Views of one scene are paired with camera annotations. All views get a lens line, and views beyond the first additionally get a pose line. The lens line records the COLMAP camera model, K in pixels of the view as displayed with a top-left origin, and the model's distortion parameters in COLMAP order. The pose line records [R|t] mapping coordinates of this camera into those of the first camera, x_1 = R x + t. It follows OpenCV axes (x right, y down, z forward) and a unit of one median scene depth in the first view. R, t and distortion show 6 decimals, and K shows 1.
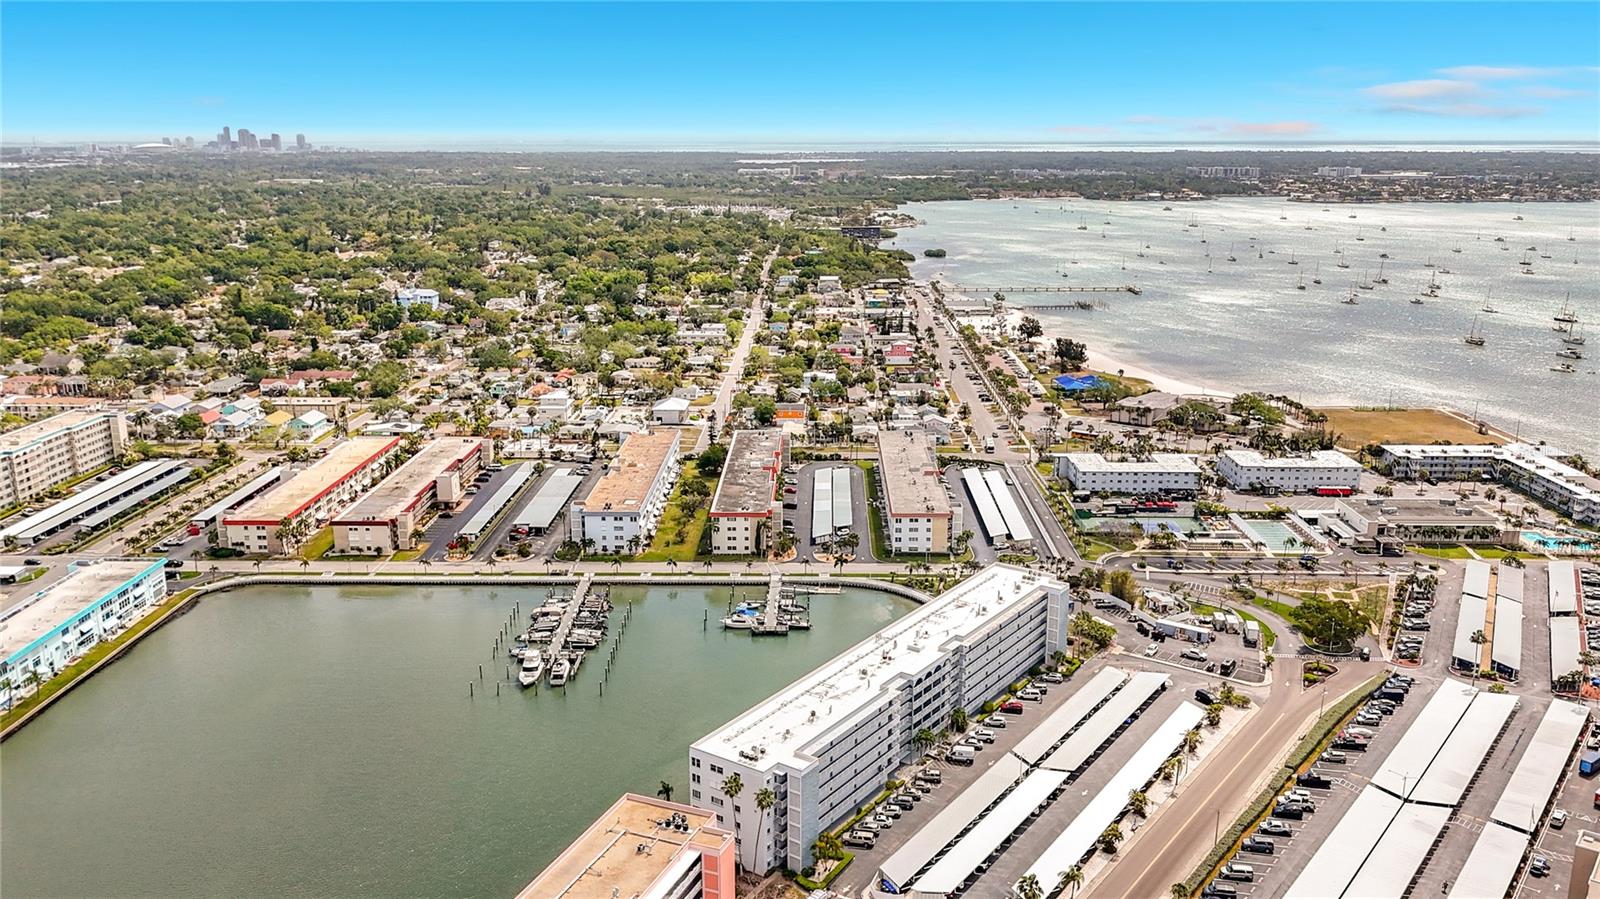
lens RADIAL K [[1251.1, 0, 800.2], [0, 1251.1, 444.5], [0, 0, 1]] dist [0.070969, -0.092405]
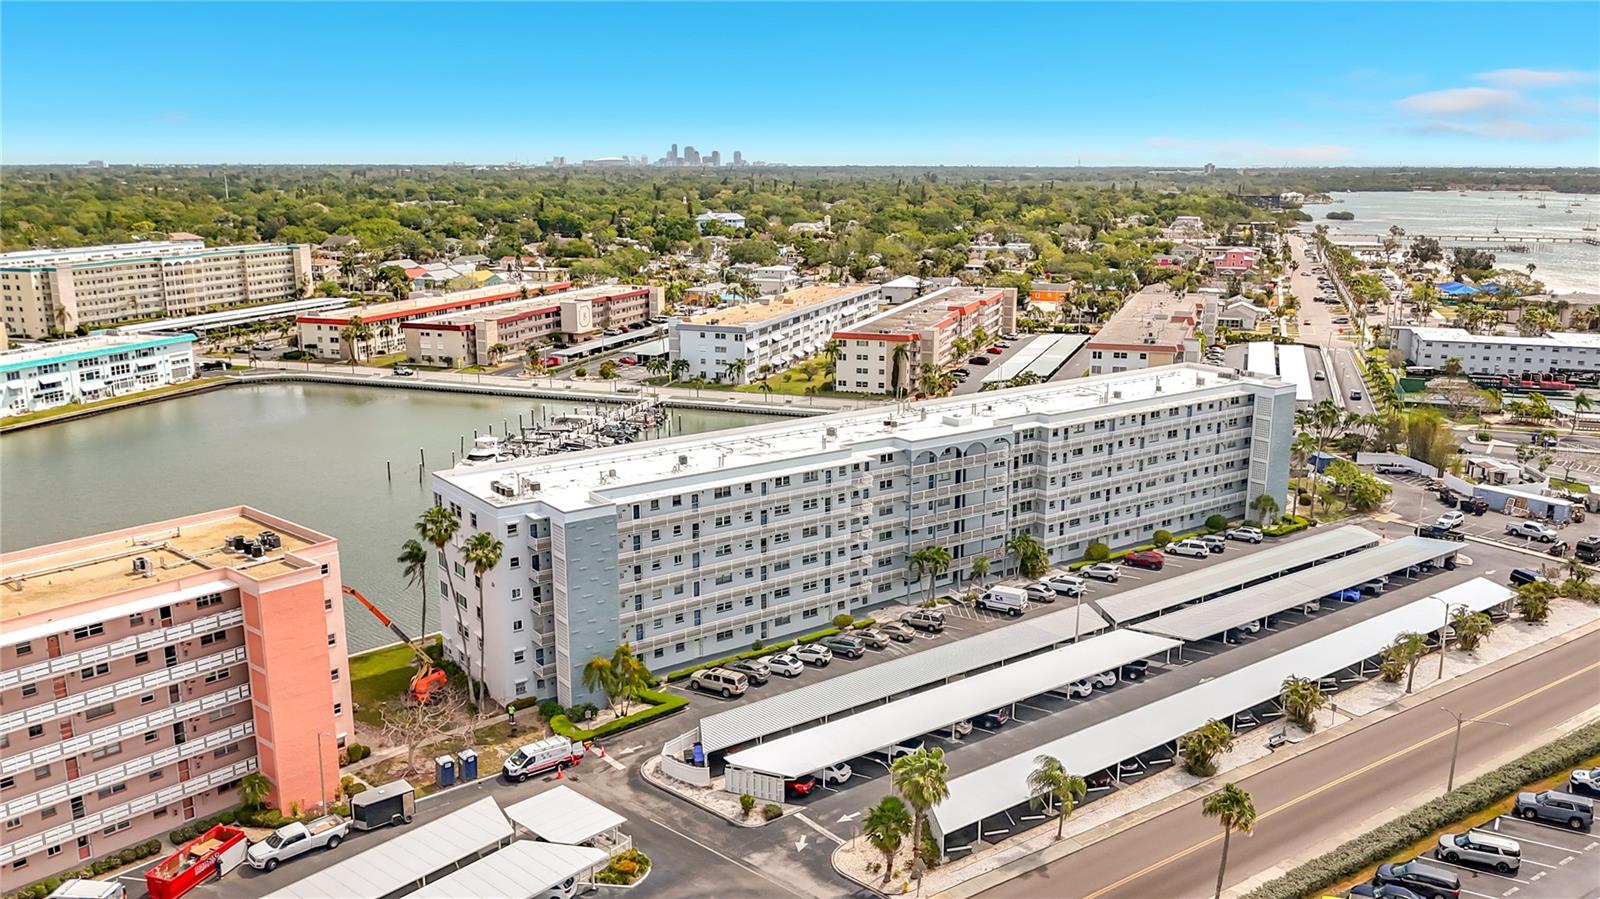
lens RADIAL K [[1250.3, 0, 799.4], [0, 1250.3, 449.9], [0, 0, 1]] dist [0.045486, -0.085606]
pose [[0.946797, 0.072430, -0.313575, 0.142728], [-0.077276, 0.997005, -0.003033, 0.126515], [0.312416, 0.027103, 0.949559, 0.296789]]
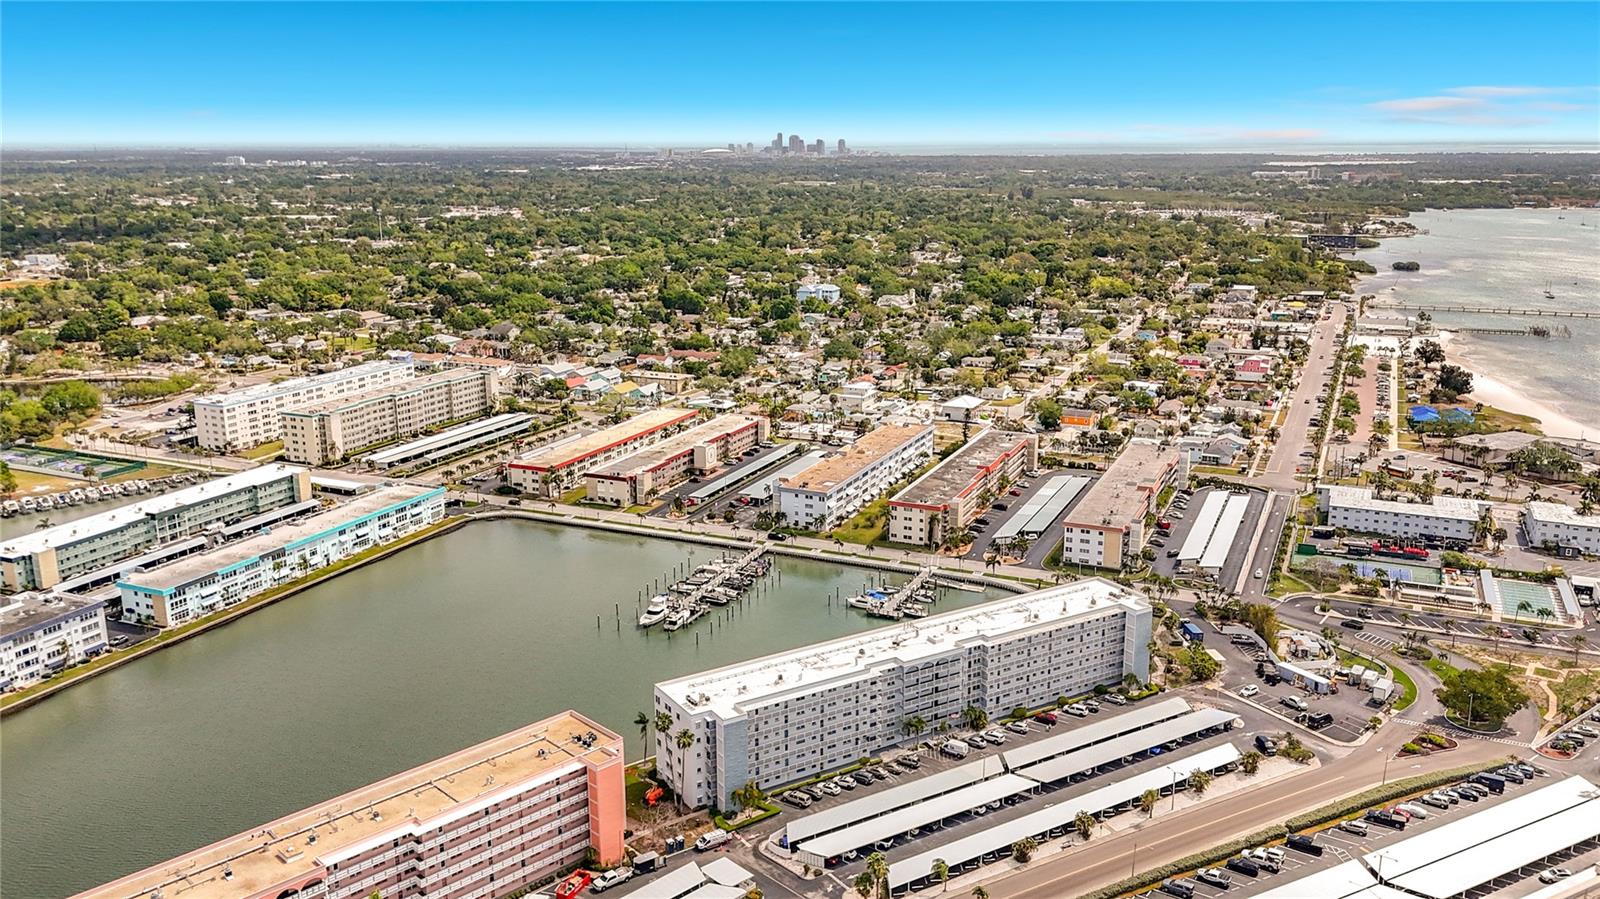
lens RADIAL K [[1251.1, 0, 800.2], [0, 1251.1, 444.5], [0, 0, 1]] dist [0.070969, -0.092405]
pose [[0.917785, 0.090529, -0.386621, 0.258555], [-0.091523, 0.995676, 0.015879, -0.002151], [0.386387, 0.020812, 0.922102, 0.005851]]
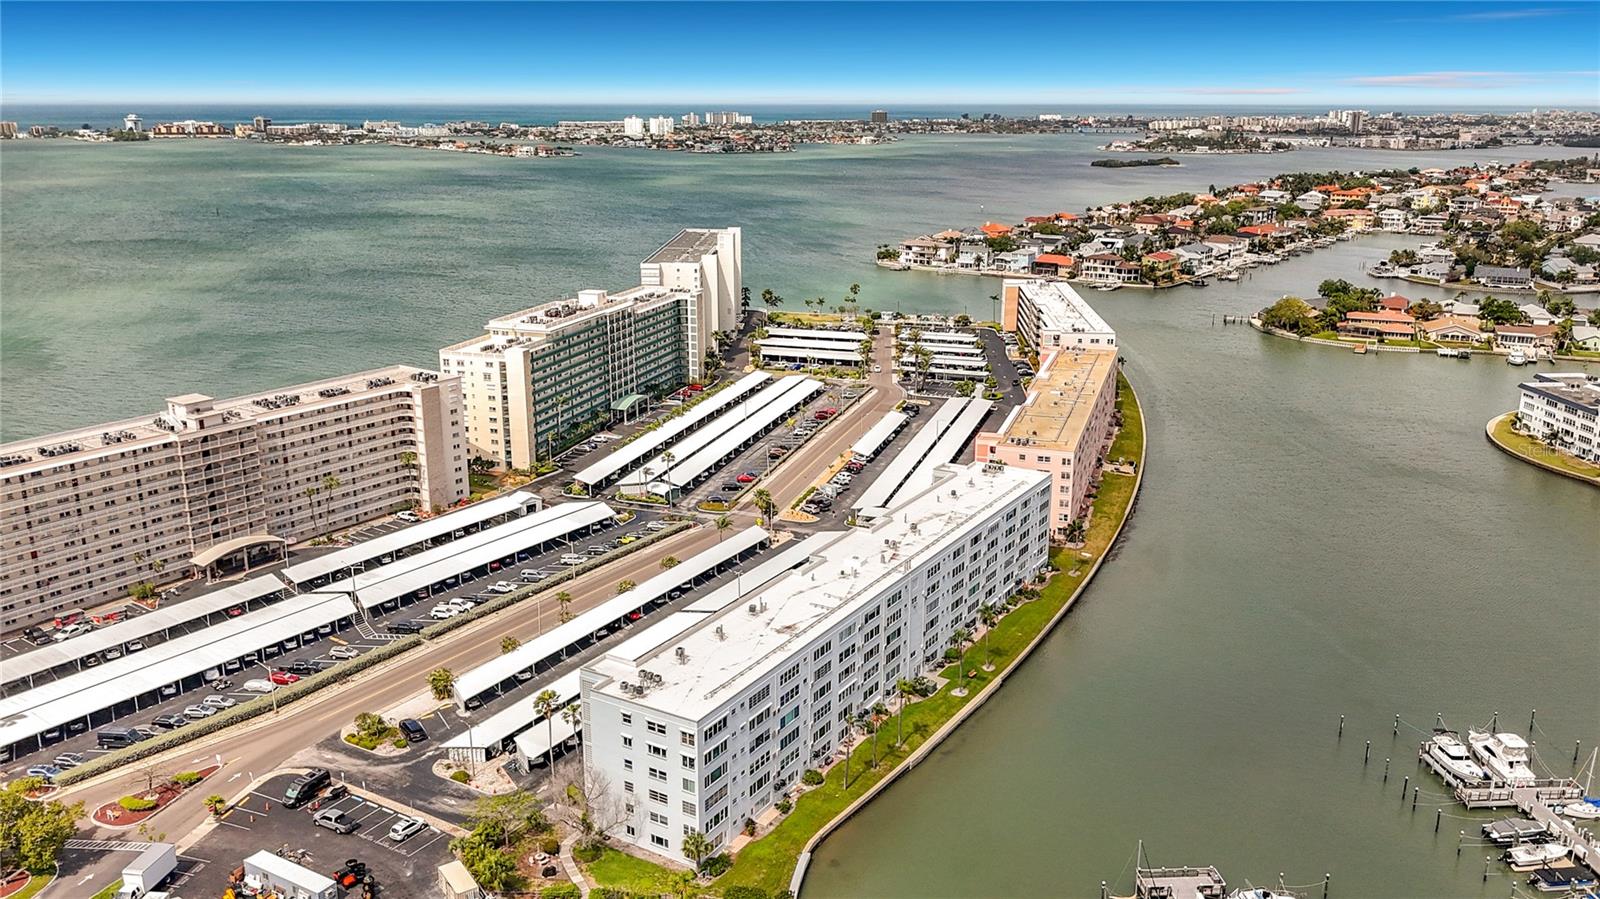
lens RADIAL K [[1251.1, 0, 800.2], [0, 1251.1, 444.5], [0, 0, 1]] dist [0.070969, -0.092405]
pose [[-0.997656, 0.017529, -0.066148, 0.122493], [-0.016828, 0.874106, 0.485444, -0.186238], [0.066330, 0.485419, -0.871762, 1.126229]]
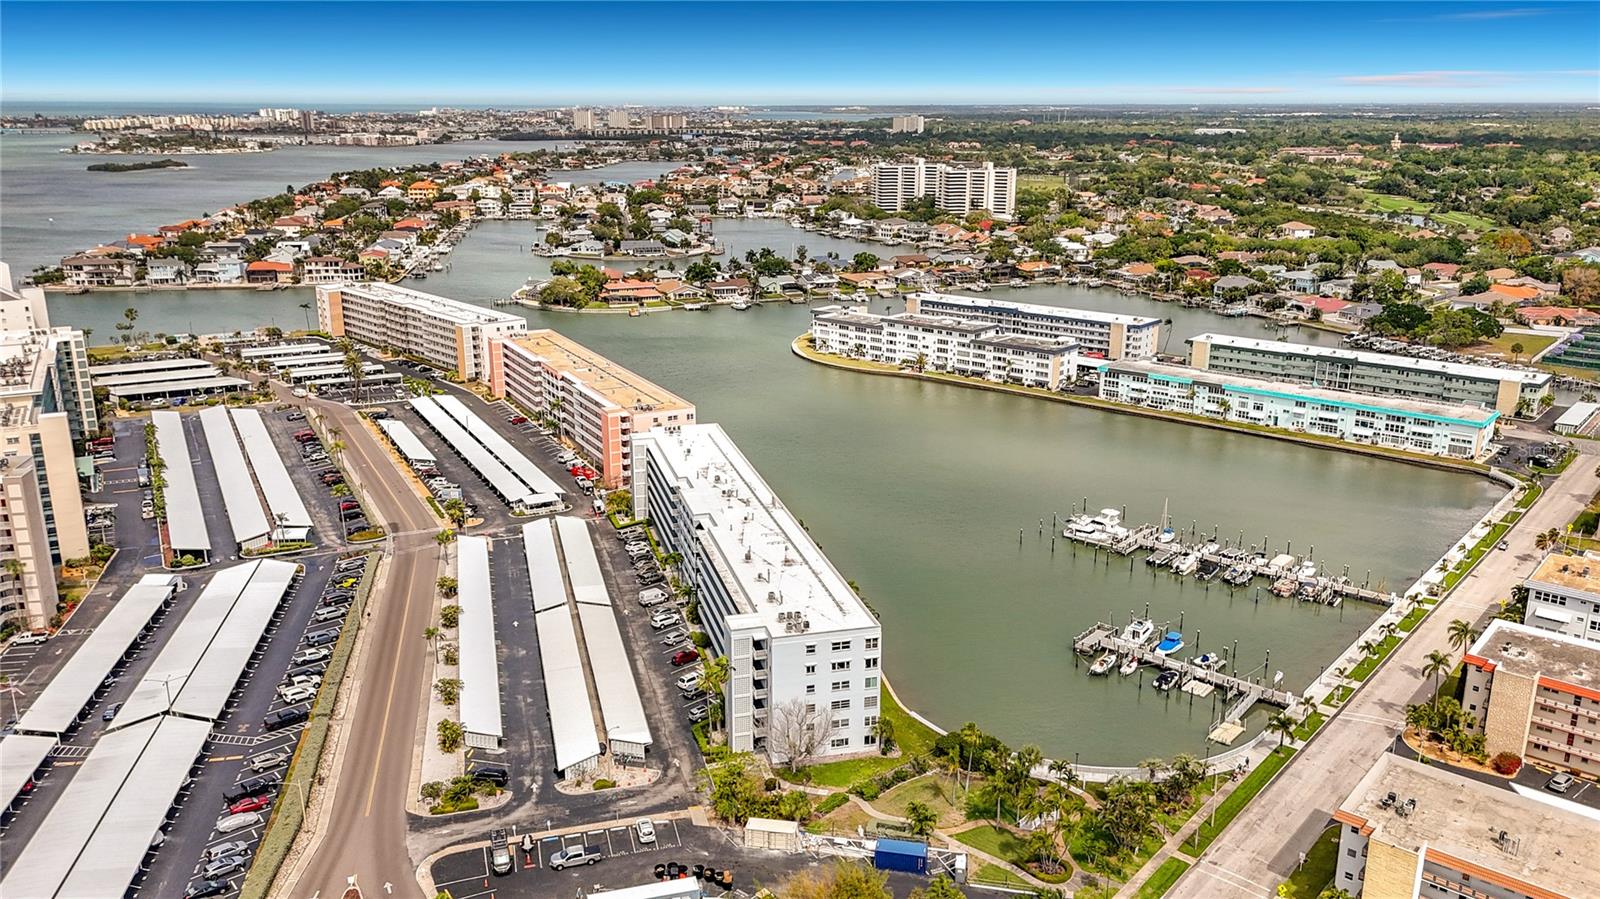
lens RADIAL K [[1219.2, 0, 800.5], [0, 1219.2, 446.5], [0, 0, 1]] dist [0.086388, -0.123714]
pose [[-0.640100, 0.208122, -0.739566, 0.477193], [-0.183907, 0.893120, 0.410506, -0.167176], [0.745956, 0.398776, -0.533411, 1.024270]]
